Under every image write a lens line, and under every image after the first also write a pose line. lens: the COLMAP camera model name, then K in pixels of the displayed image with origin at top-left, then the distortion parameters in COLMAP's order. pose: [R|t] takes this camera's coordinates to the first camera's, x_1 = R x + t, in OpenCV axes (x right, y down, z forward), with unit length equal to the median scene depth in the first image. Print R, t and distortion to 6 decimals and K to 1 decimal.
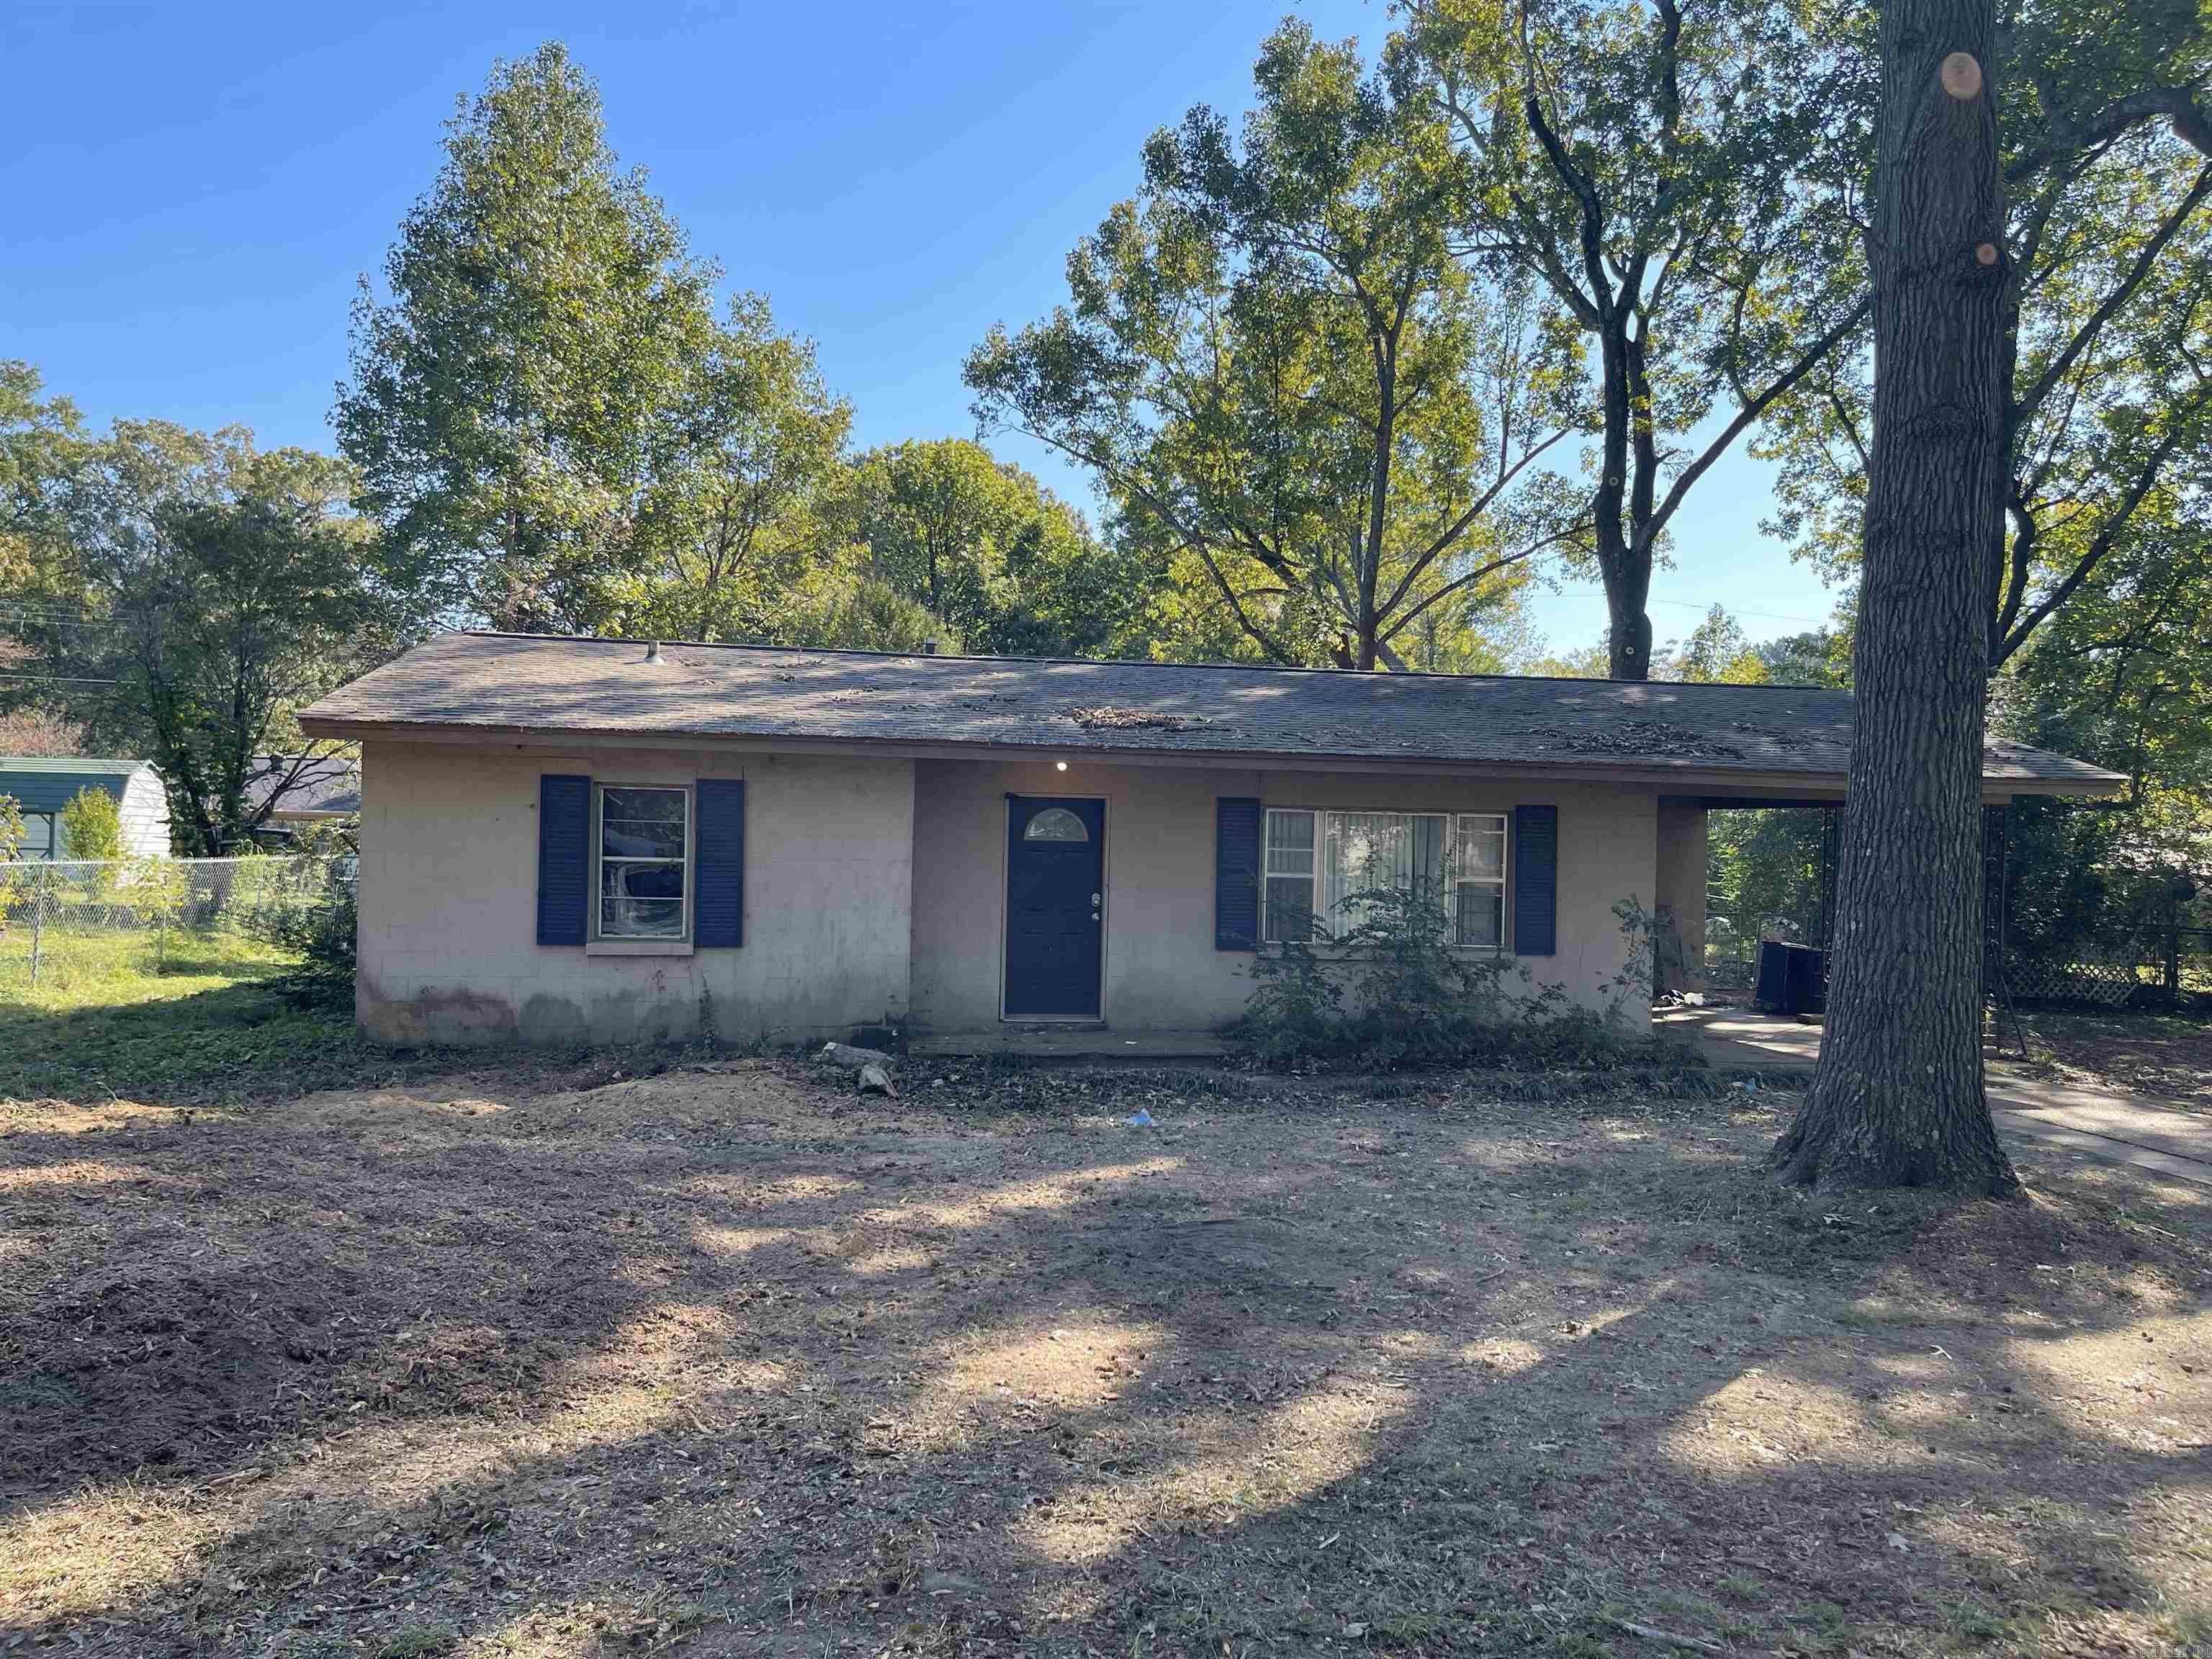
lens RADIAL K [[1614.9, 0, 1108.1], [0, 1614.9, 857.1], [0, 0, 1]] dist [0.039665, -0.044249]
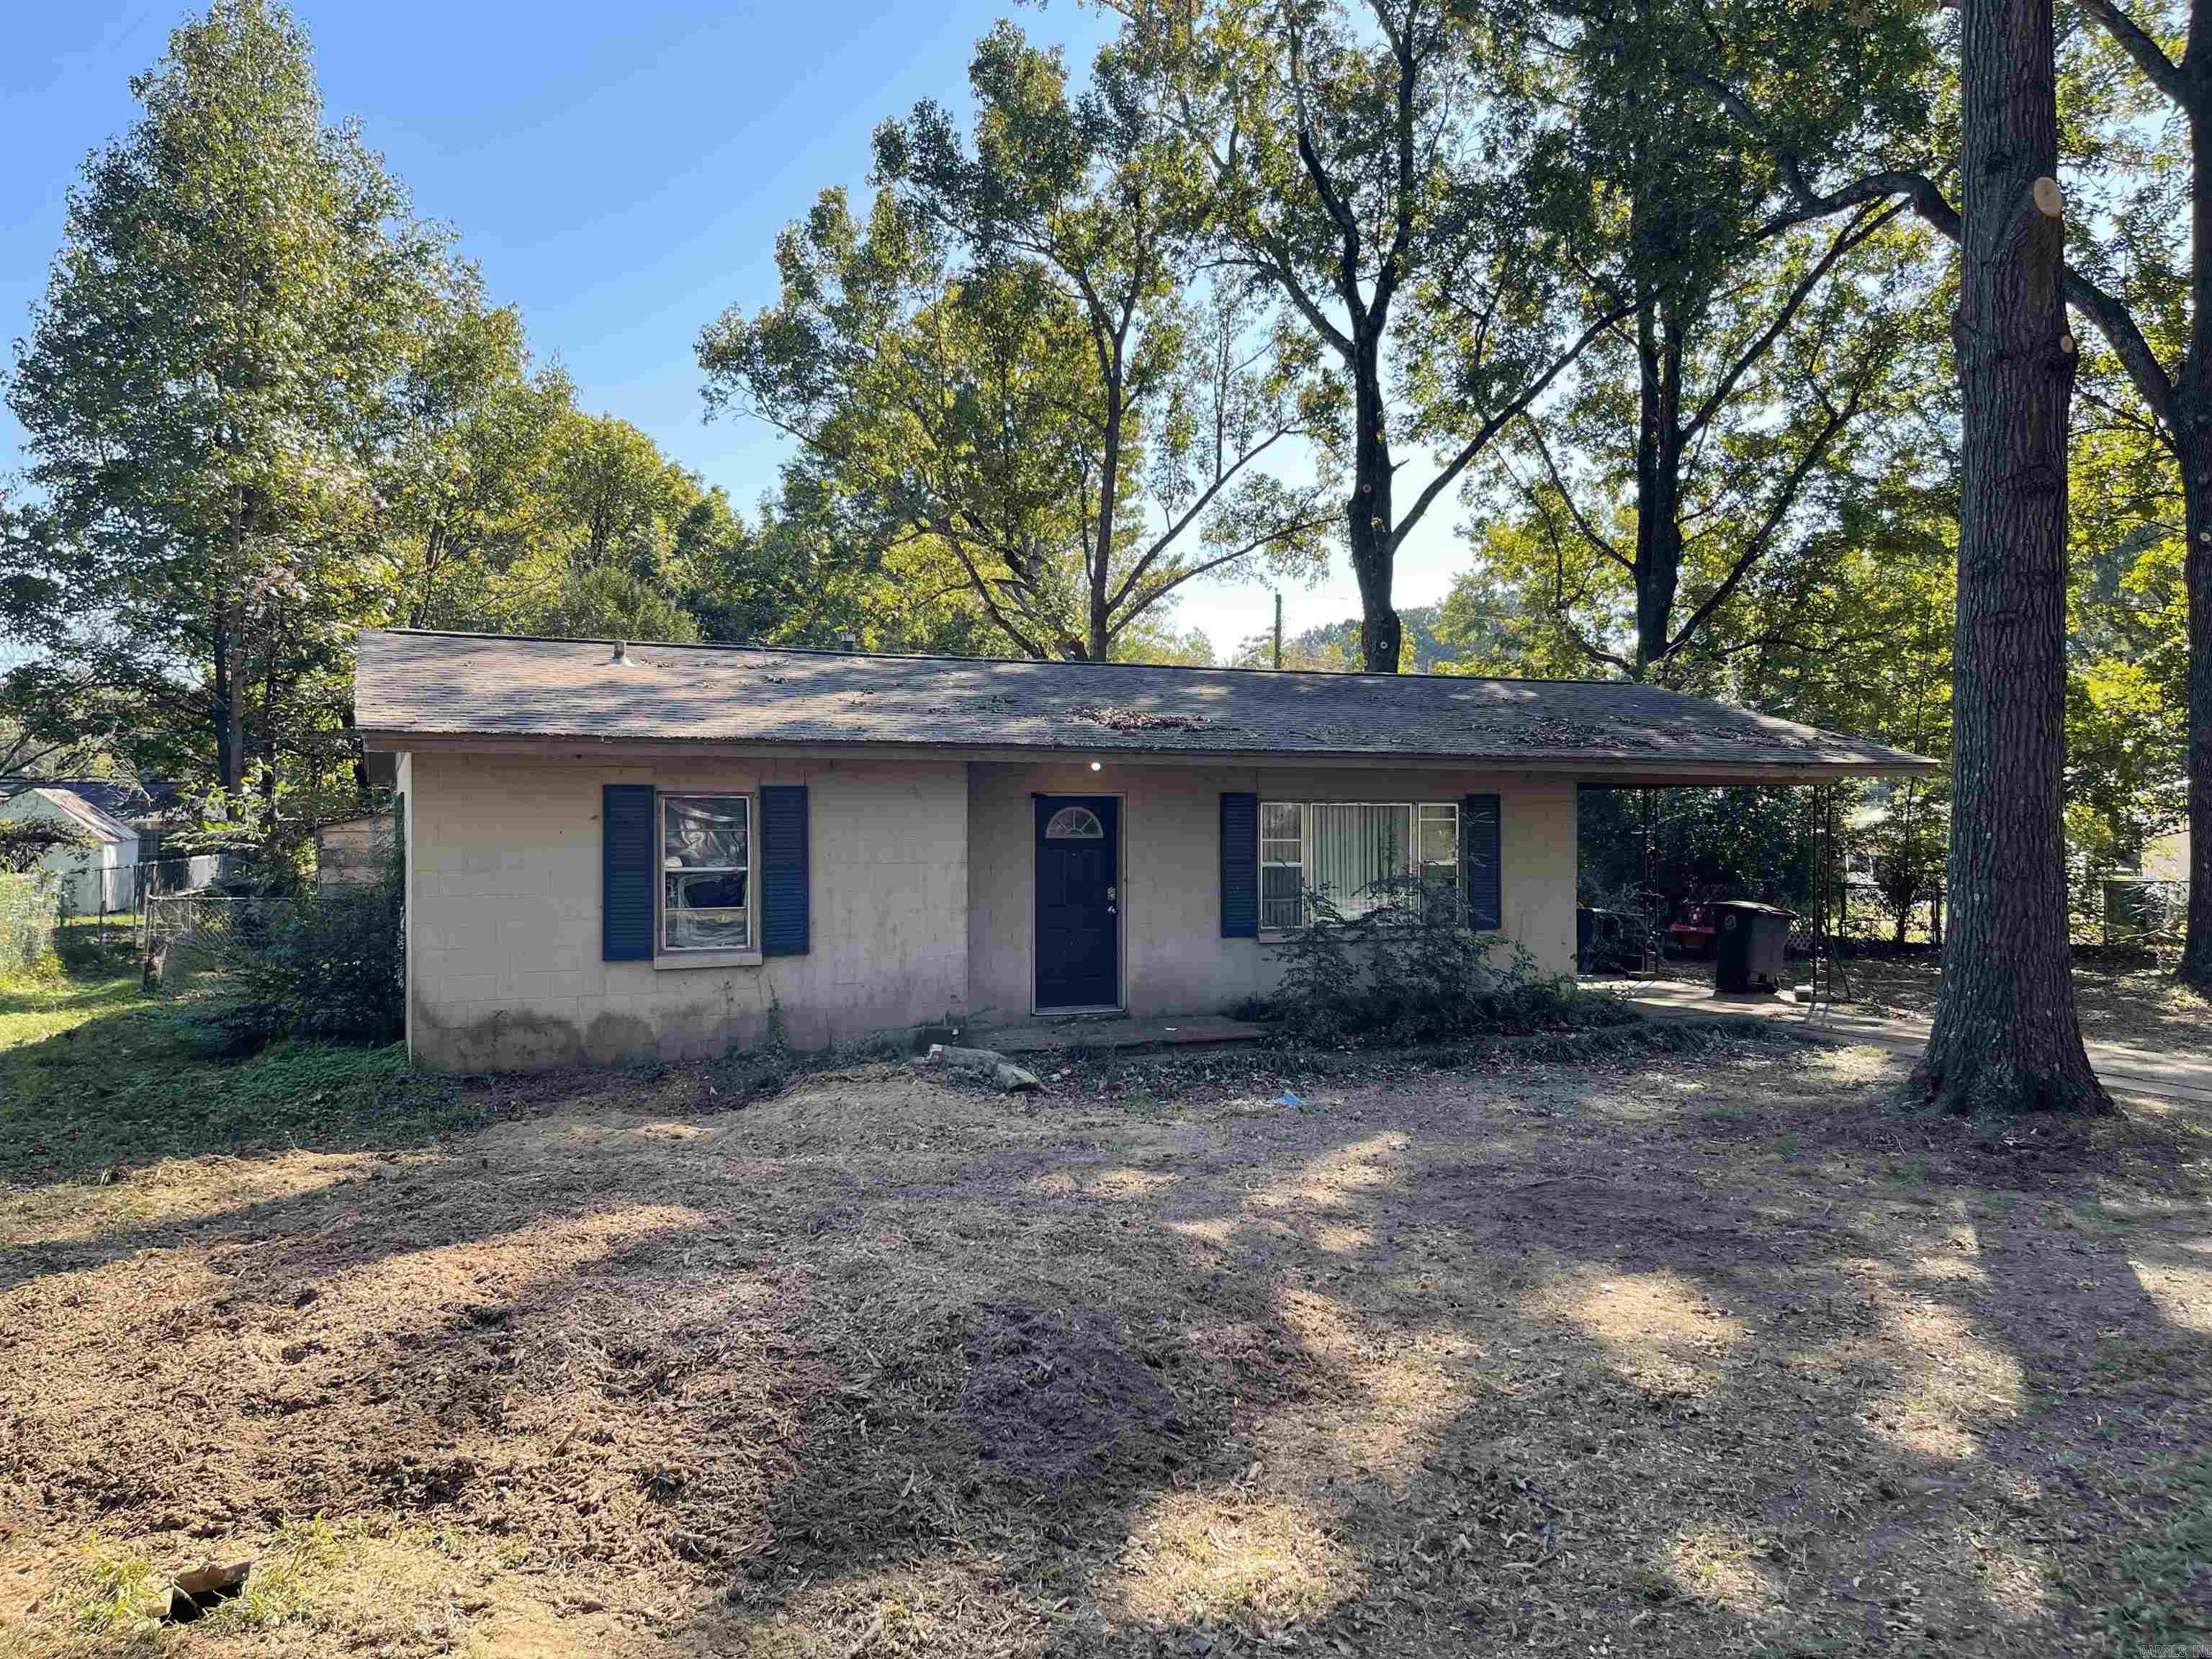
lens RADIAL K [[1608.0, 0, 1106.0], [0, 1608.0, 829.5], [0, 0, 1]] dist [0.063455, -0.078043]
pose [[0.969398, -0.025094, 0.244208, -0.252029], [0.026355, 0.999651, -0.001899, -0.012393], [-0.244075, 0.008277, 0.969721, -0.004774]]
